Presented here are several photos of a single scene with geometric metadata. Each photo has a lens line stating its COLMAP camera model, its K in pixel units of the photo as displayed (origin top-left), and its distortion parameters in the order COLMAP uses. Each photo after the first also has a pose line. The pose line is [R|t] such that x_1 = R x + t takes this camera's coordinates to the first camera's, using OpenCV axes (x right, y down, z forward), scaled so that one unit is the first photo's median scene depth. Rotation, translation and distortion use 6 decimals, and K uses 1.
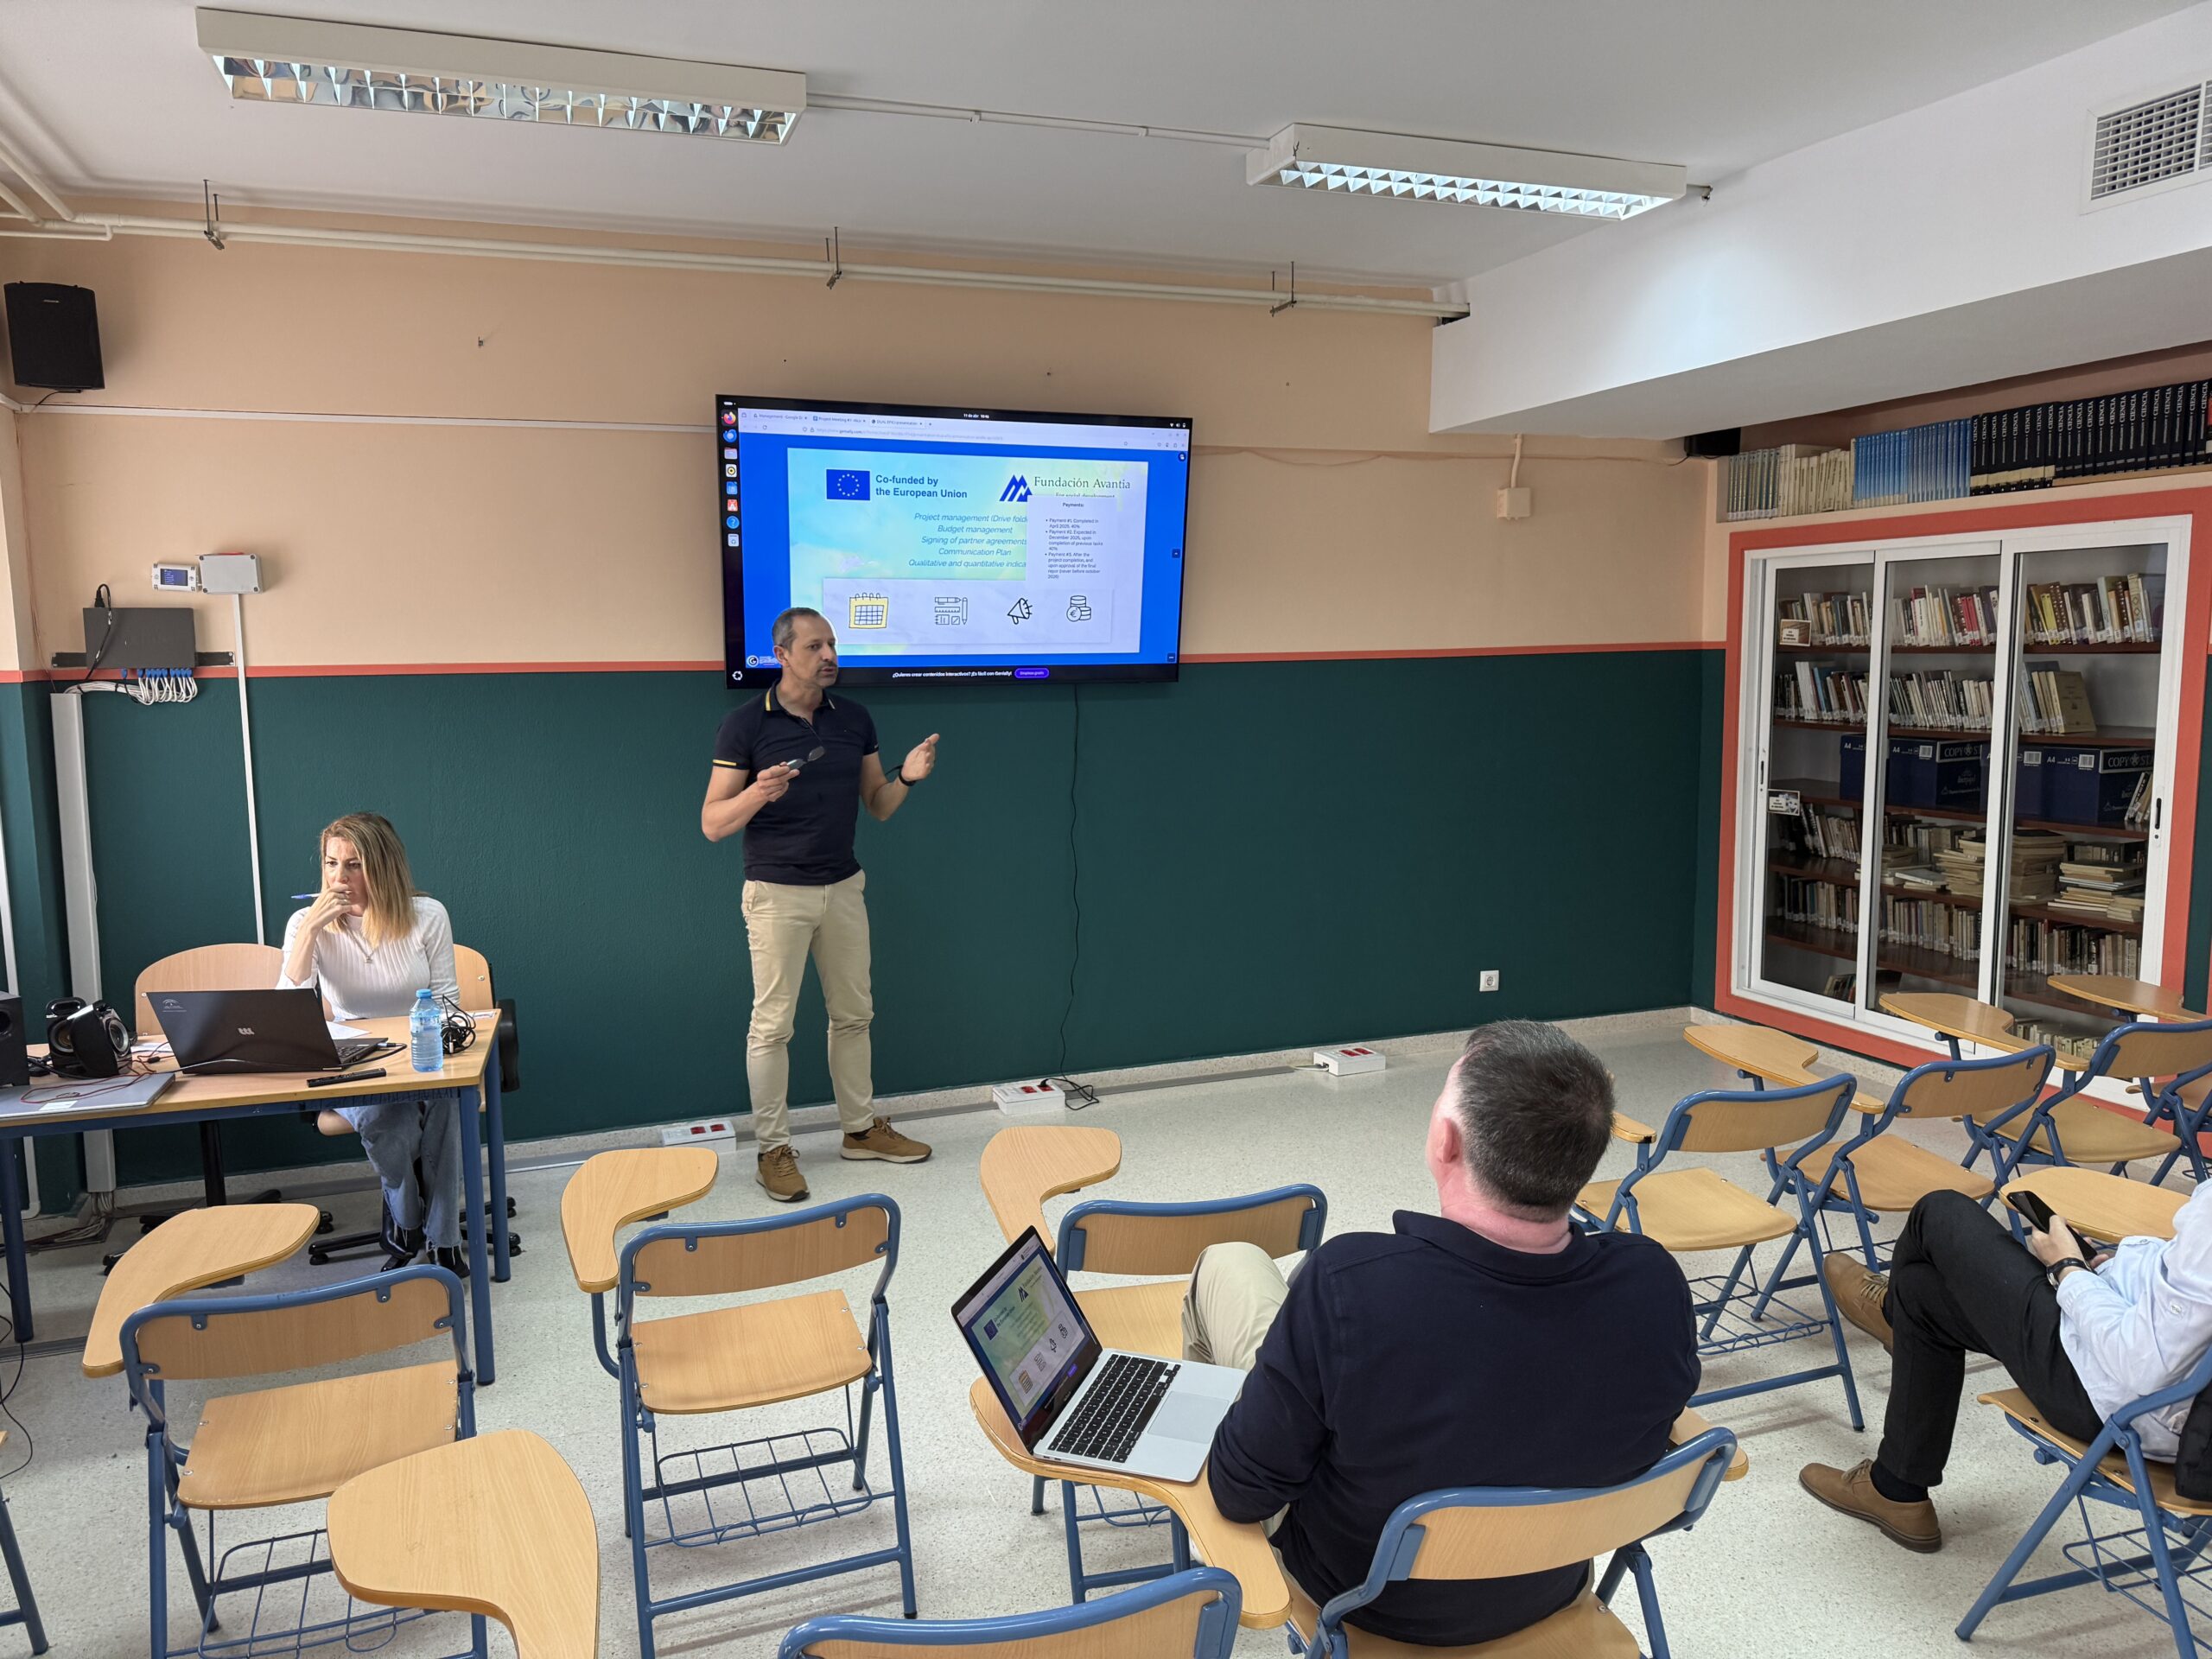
lens RADIAL K [[1562.3, 0, 1104.8], [0, 1562.3, 837.5], [0, 0, 1]] dist [0.049153, -0.053979]
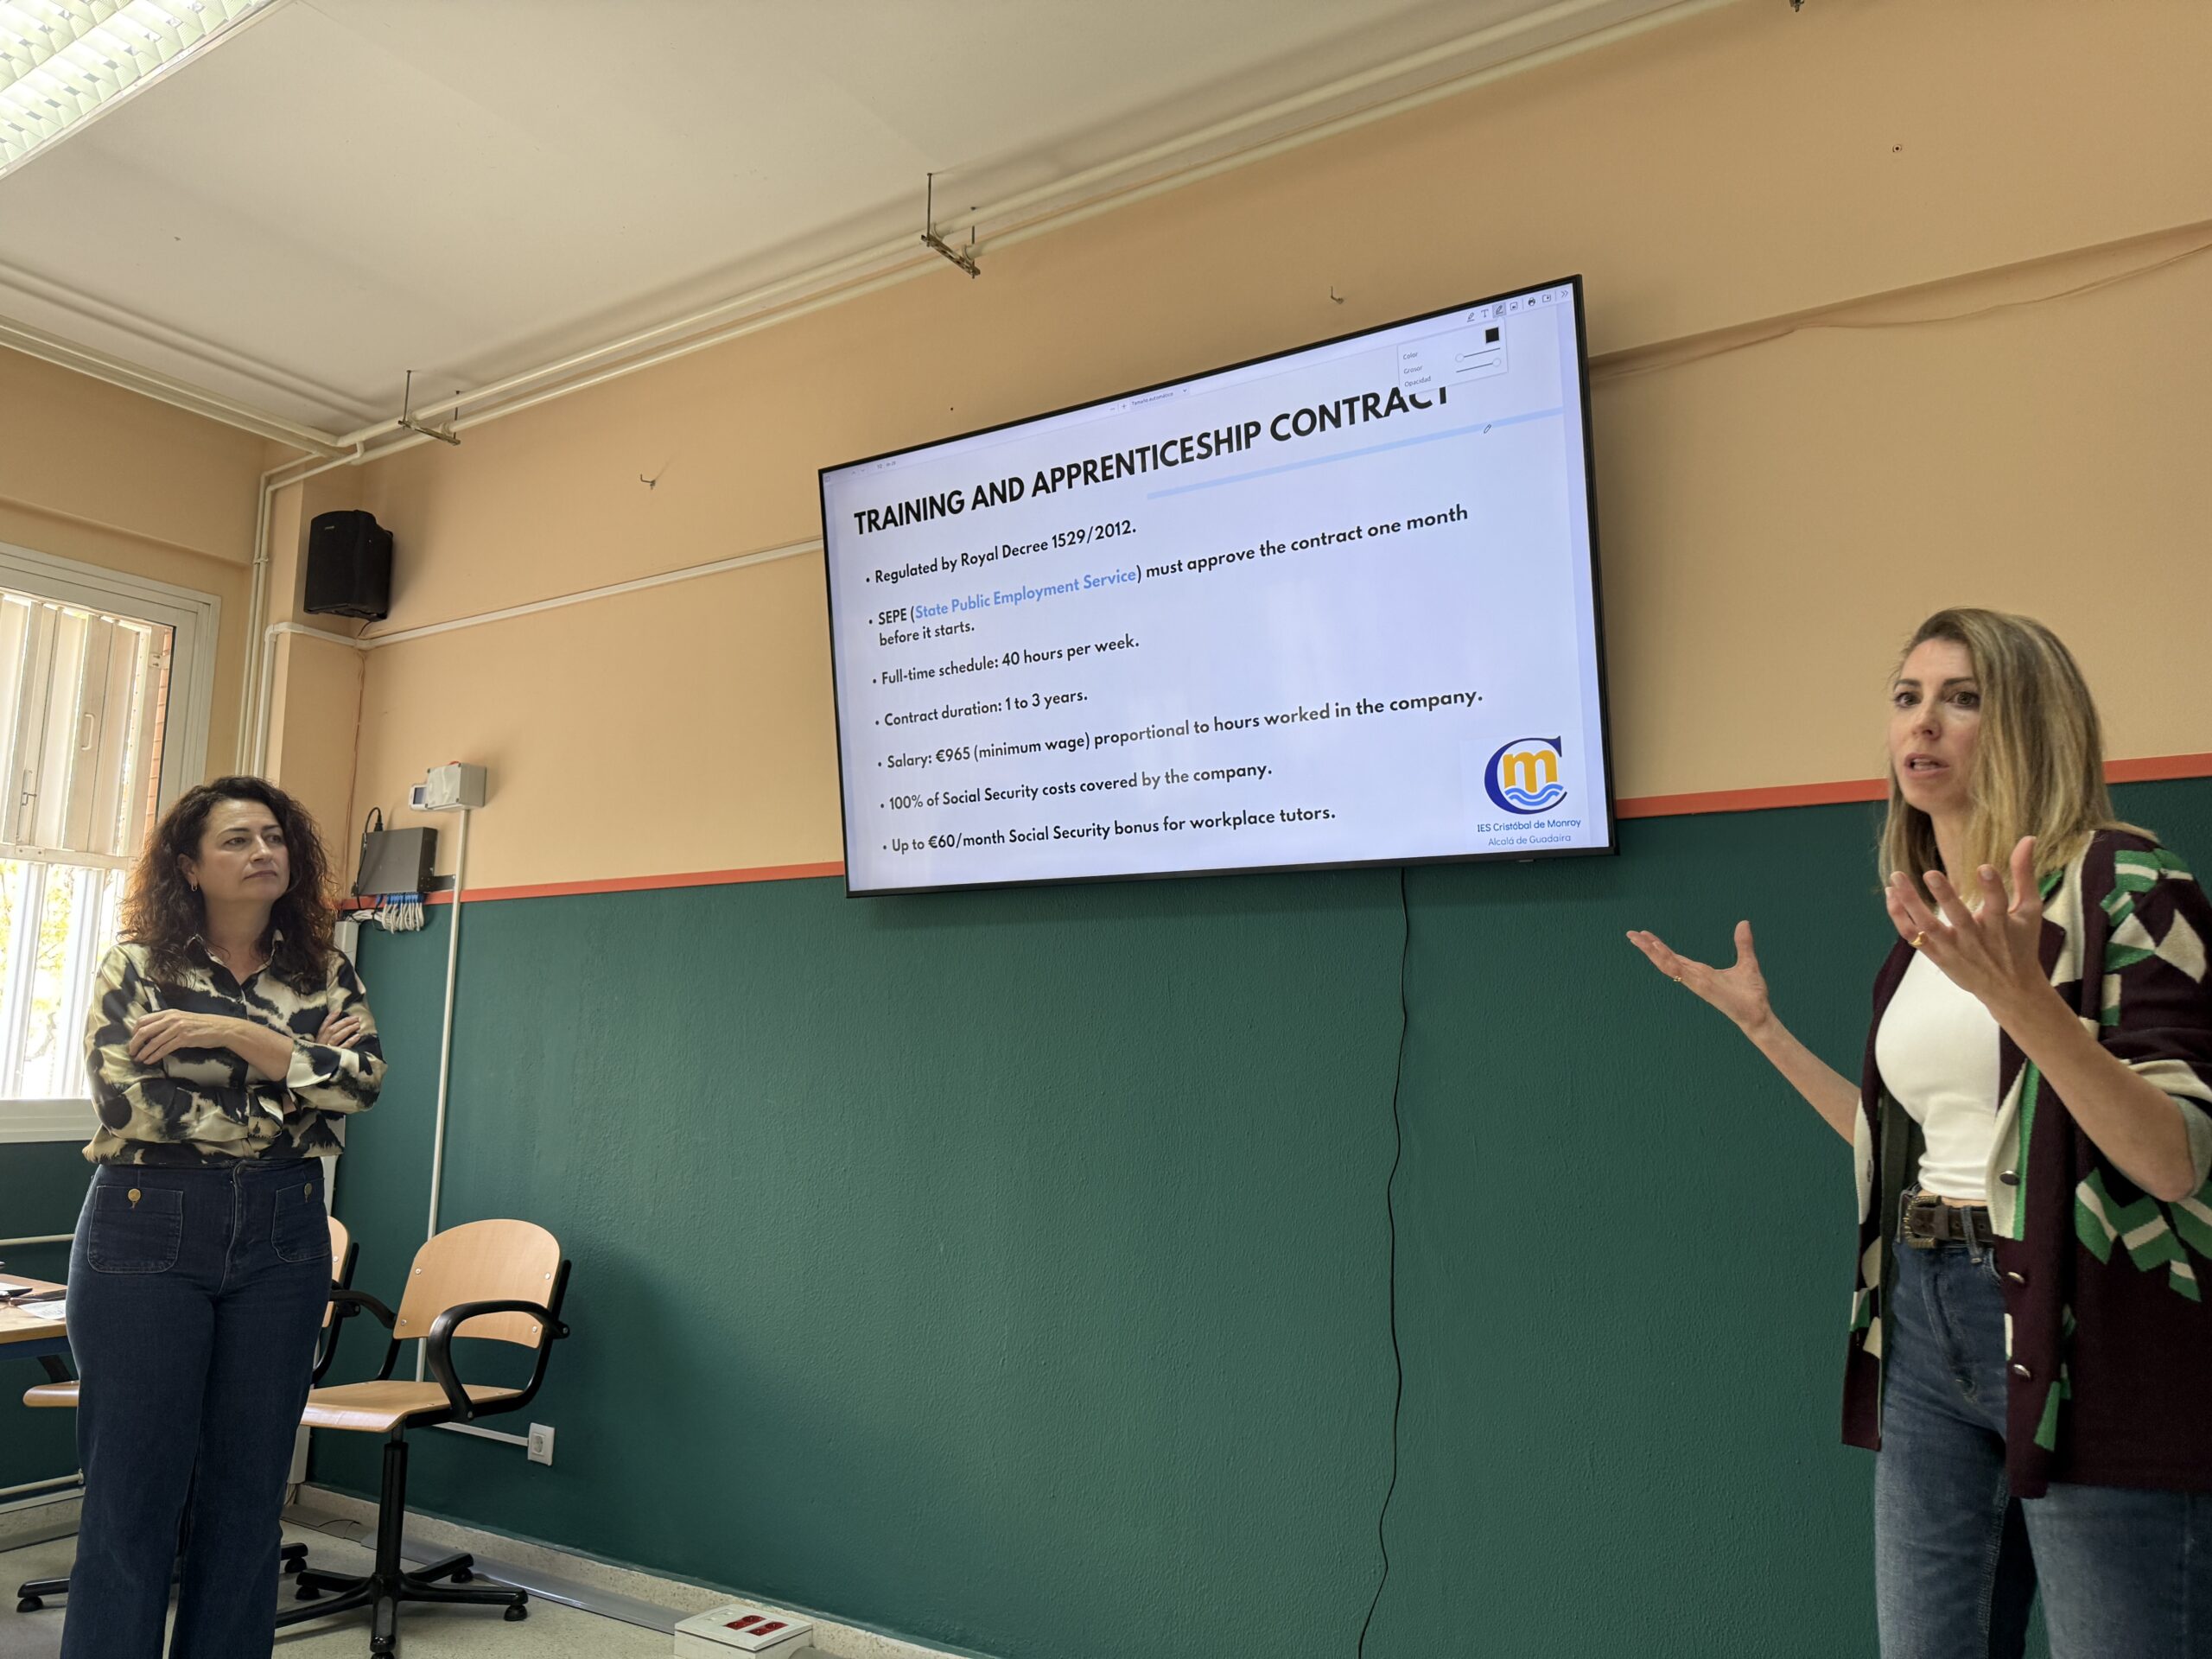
lens RADIAL K [[1562.3, 0, 1106.3], [0, 1562.3, 836.5], [0, 0, 1]] dist [0.049153, -0.053979]
pose [[0.601112, -0.096359, -0.793334, 0.400459], [-0.121175, 0.970237, -0.209660, 0.003648], [0.789924, 0.222161, 0.571545, 0.827162]]
